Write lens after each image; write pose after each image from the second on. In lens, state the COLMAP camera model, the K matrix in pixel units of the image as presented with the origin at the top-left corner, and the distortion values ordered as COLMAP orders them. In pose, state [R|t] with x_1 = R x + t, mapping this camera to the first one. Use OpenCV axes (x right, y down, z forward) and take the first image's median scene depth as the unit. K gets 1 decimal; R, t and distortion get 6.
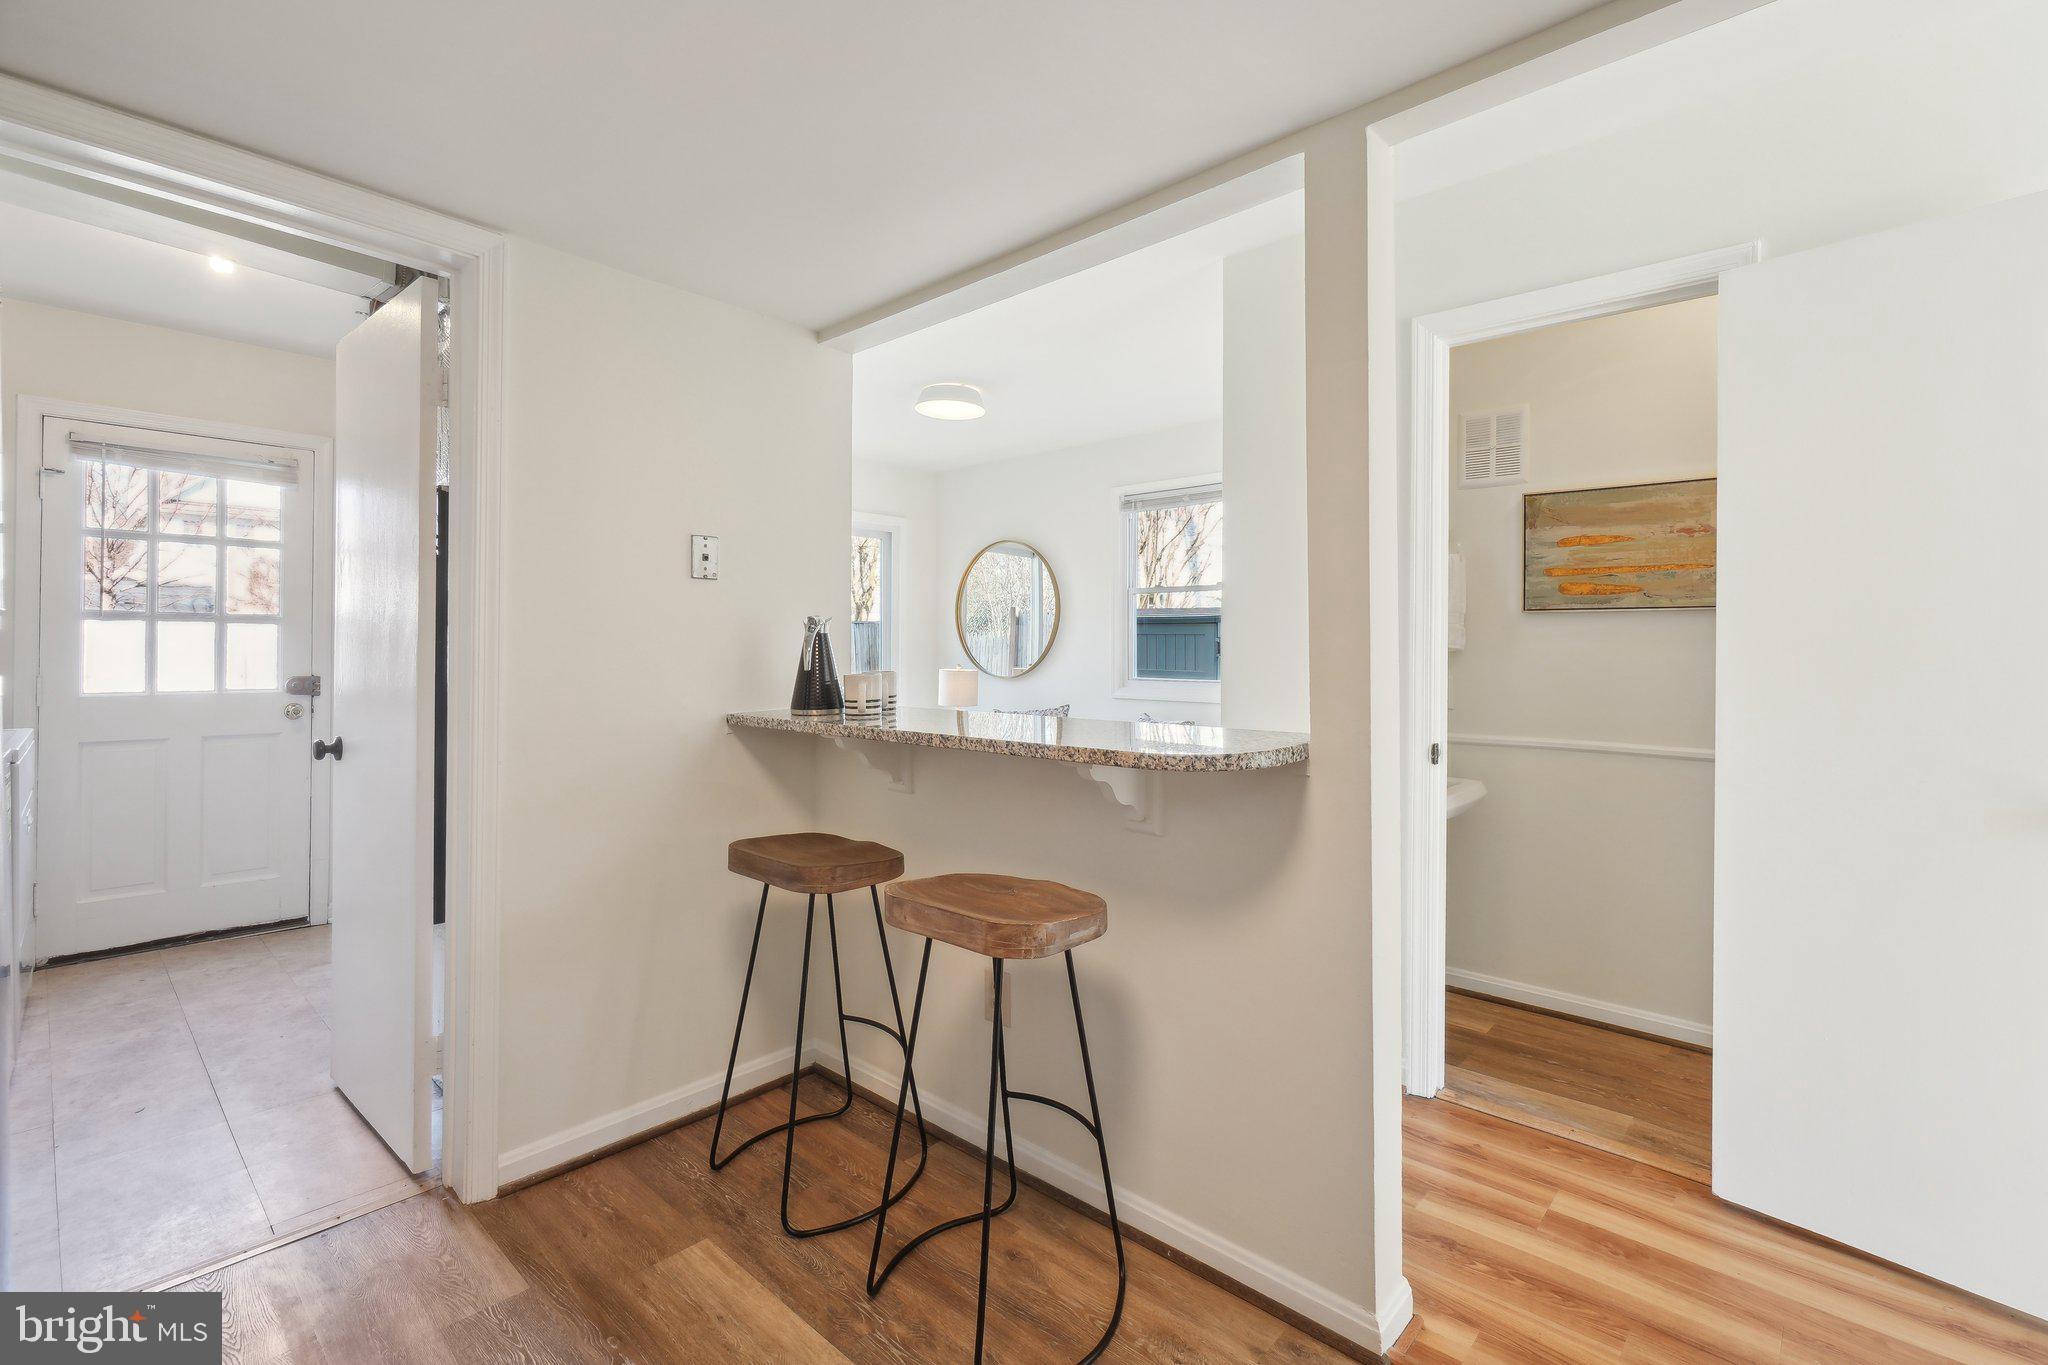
lens RADIAL K [[901.8, 0, 1025.0], [0, 901.8, 634.8], [0, 0, 1]] dist [-0.003570, -0.000989]
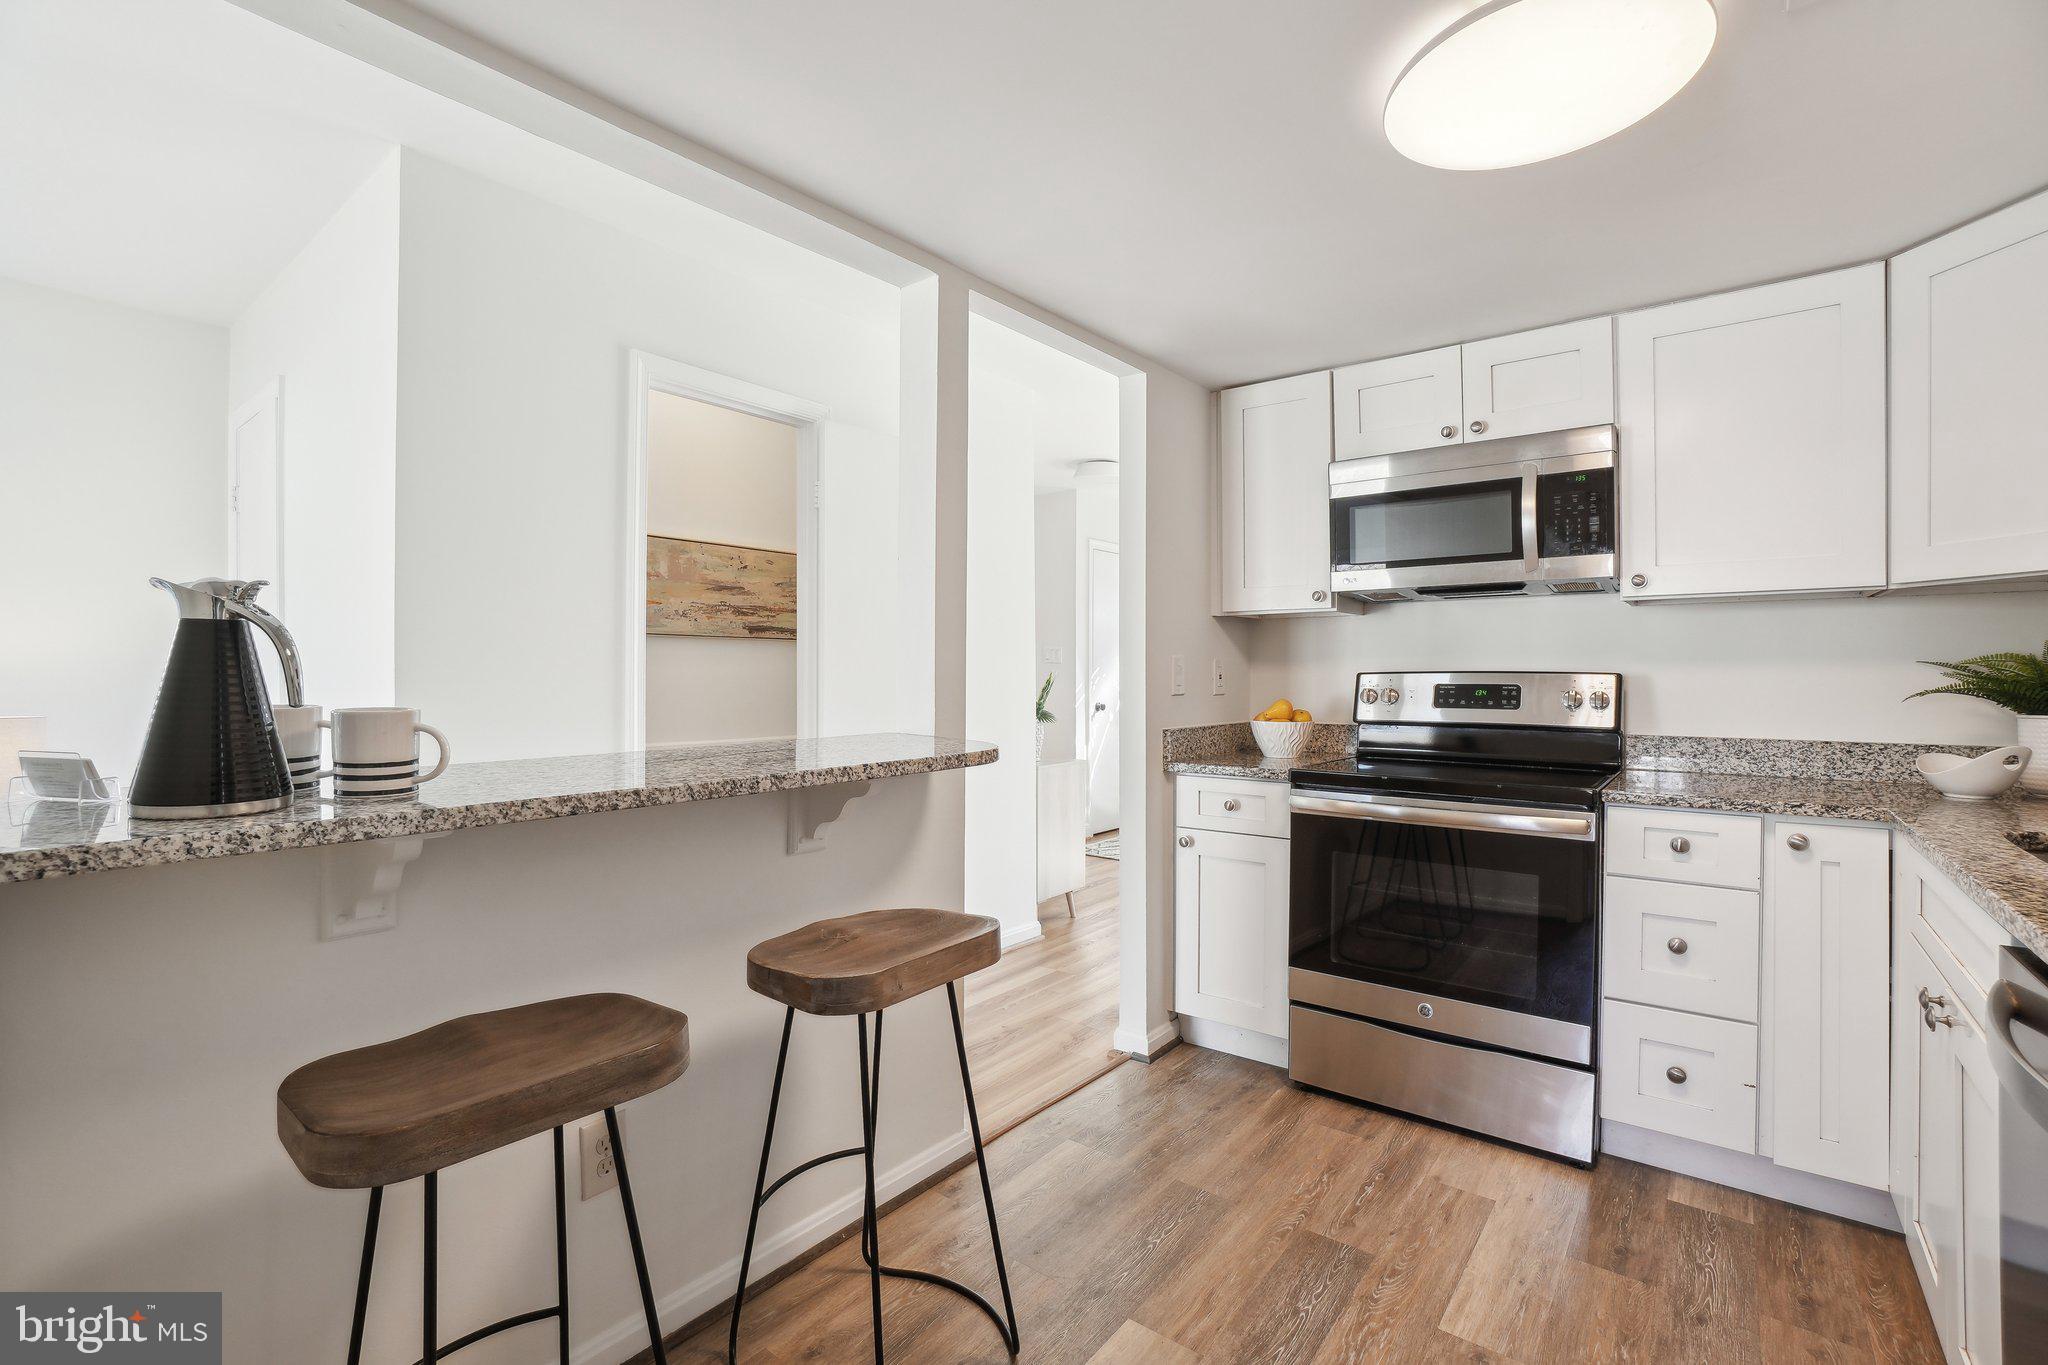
lens RADIAL K [[901.8, 0, 1022.2], [0, 901.8, 682.6], [0, 0, 1]] dist [-0.003570, -0.000989]
pose [[-0.031330, -0.009581, 0.999463, -0.975717], [-0.002553, 0.999952, 0.009506, 0.033564], [-0.999506, -0.002254, -0.031353, 0.906771]]
